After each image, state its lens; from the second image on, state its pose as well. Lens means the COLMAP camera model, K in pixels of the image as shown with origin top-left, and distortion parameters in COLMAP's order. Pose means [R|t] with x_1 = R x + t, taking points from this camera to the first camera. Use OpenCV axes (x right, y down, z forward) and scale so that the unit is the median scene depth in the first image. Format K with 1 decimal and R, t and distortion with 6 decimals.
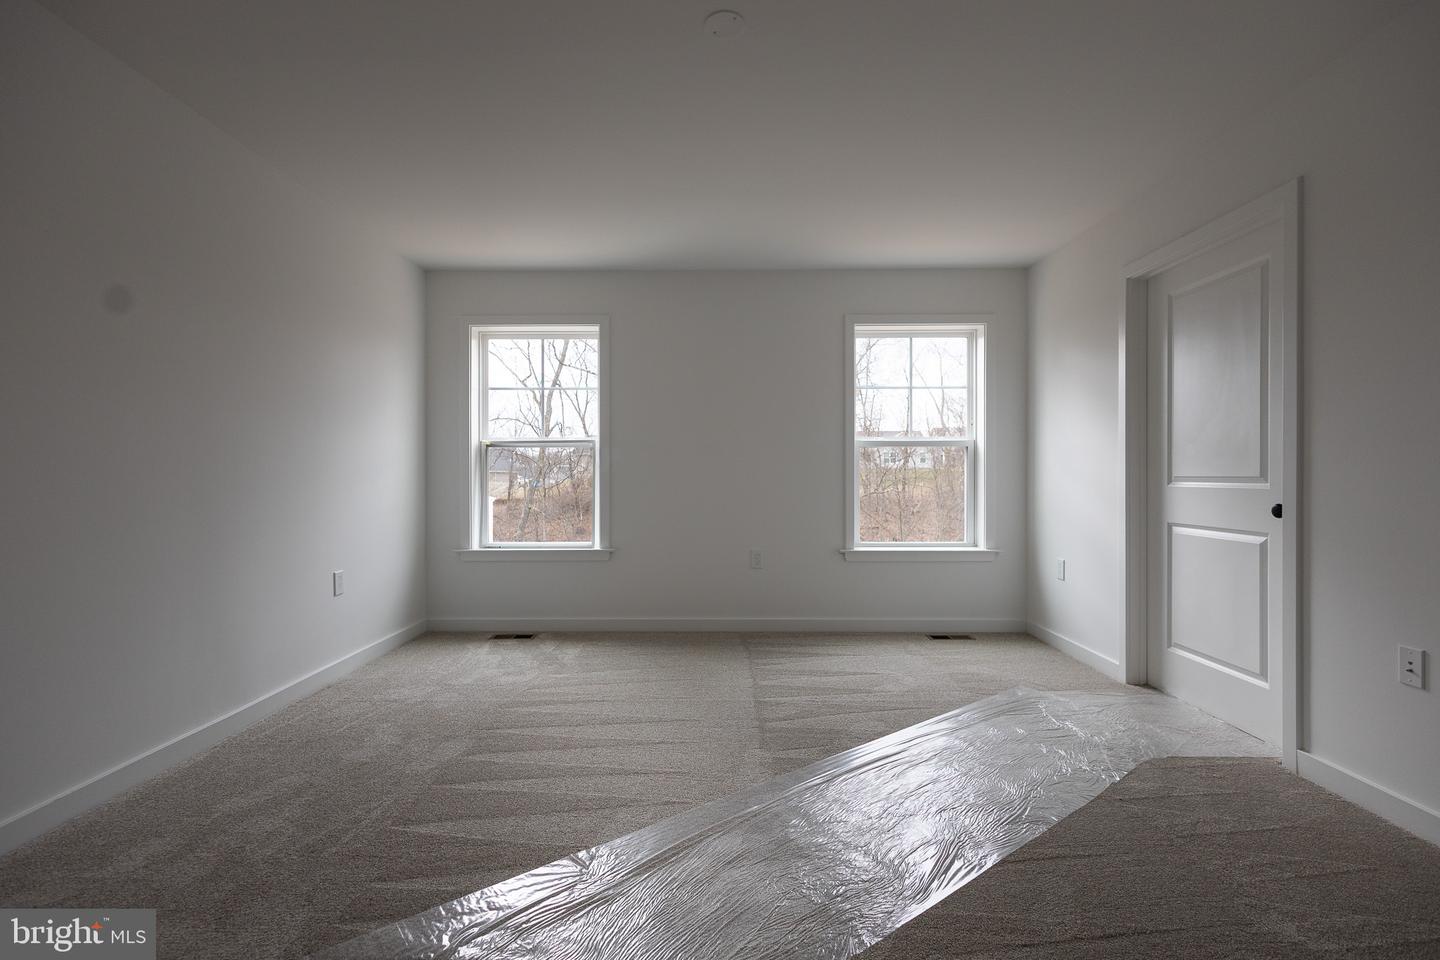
lens RADIAL K [[662.9, 0, 718.5], [0, 662.9, 475.2], [0, 0, 1]] dist [0.002509, -0.000027]
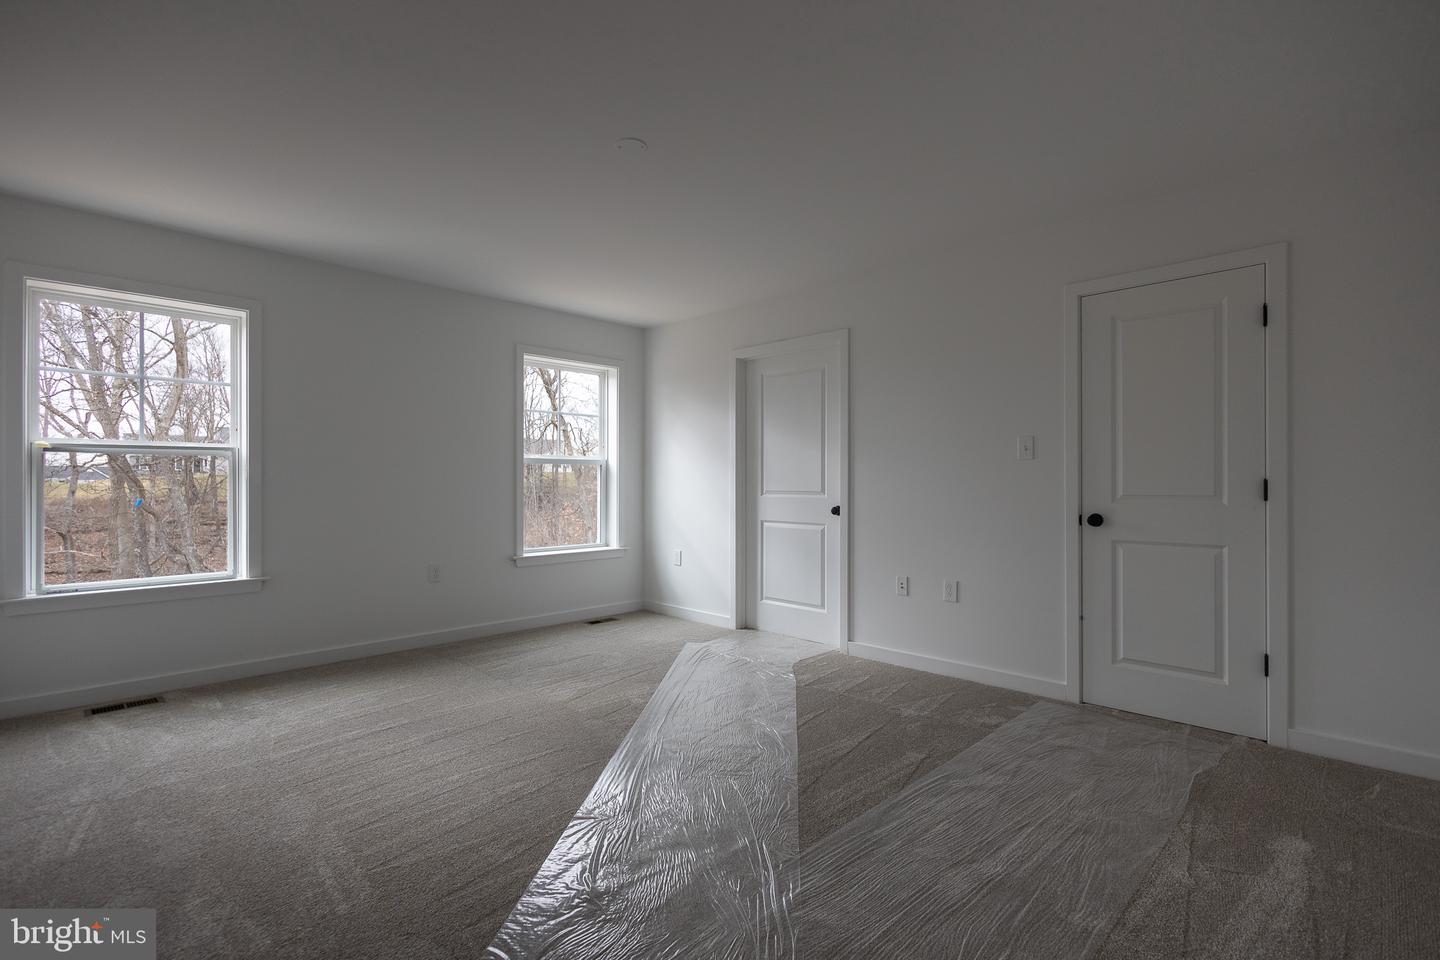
lens RADIAL K [[657.7, 0, 720.1], [0, 657.7, 473.7], [0, 0, 1]] dist [0.002683, -0.000127]
pose [[0.700600, 0.012586, 0.713443, -0.415802], [-0.003414, 0.999892, -0.014287, -0.012824], [-0.713546, 0.007574, 0.700567, -0.009556]]
